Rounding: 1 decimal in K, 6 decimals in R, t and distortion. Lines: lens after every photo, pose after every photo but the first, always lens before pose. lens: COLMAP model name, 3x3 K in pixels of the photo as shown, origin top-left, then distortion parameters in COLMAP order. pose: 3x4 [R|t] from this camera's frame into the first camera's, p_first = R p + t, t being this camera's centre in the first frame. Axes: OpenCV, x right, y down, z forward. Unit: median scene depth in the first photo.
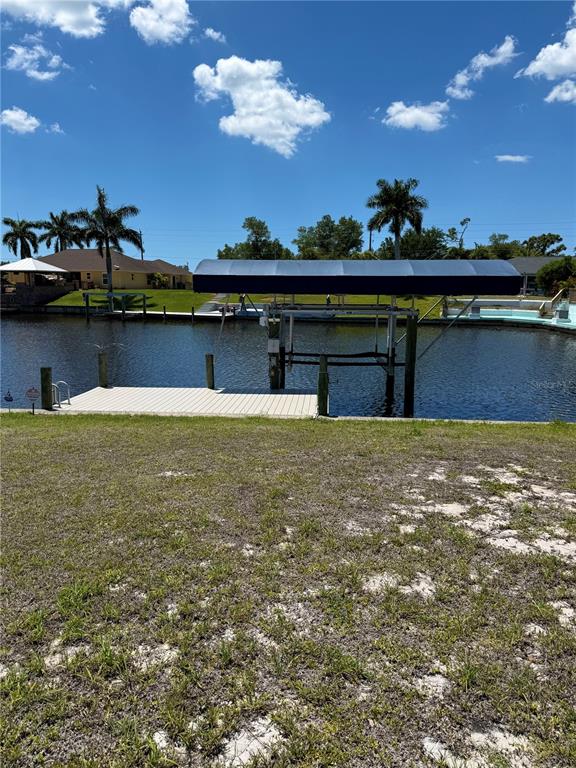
lens RADIAL K [[541.6, 0, 290.9], [0, 541.6, 381.0], [0, 0, 1]] dist [0.029989, -0.012986]
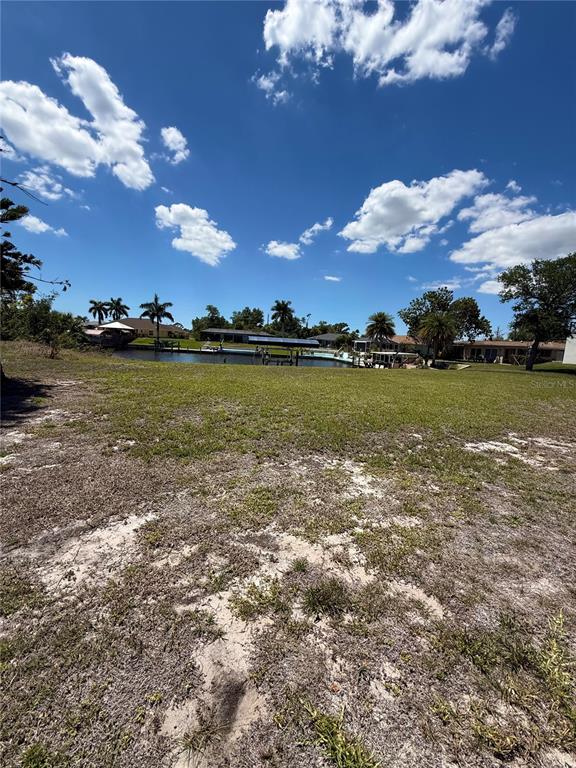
lens RADIAL K [[307.4, 0, 288.7], [0, 307.4, 382.8], [0, 0, 1]] dist [0.001203, -0.000077]
pose [[0.970278, 0.013372, 0.241622, -0.067148], [-0.005606, 0.999446, -0.032801, 0.032416], [-0.241927, 0.030471, 0.969816, -0.213409]]
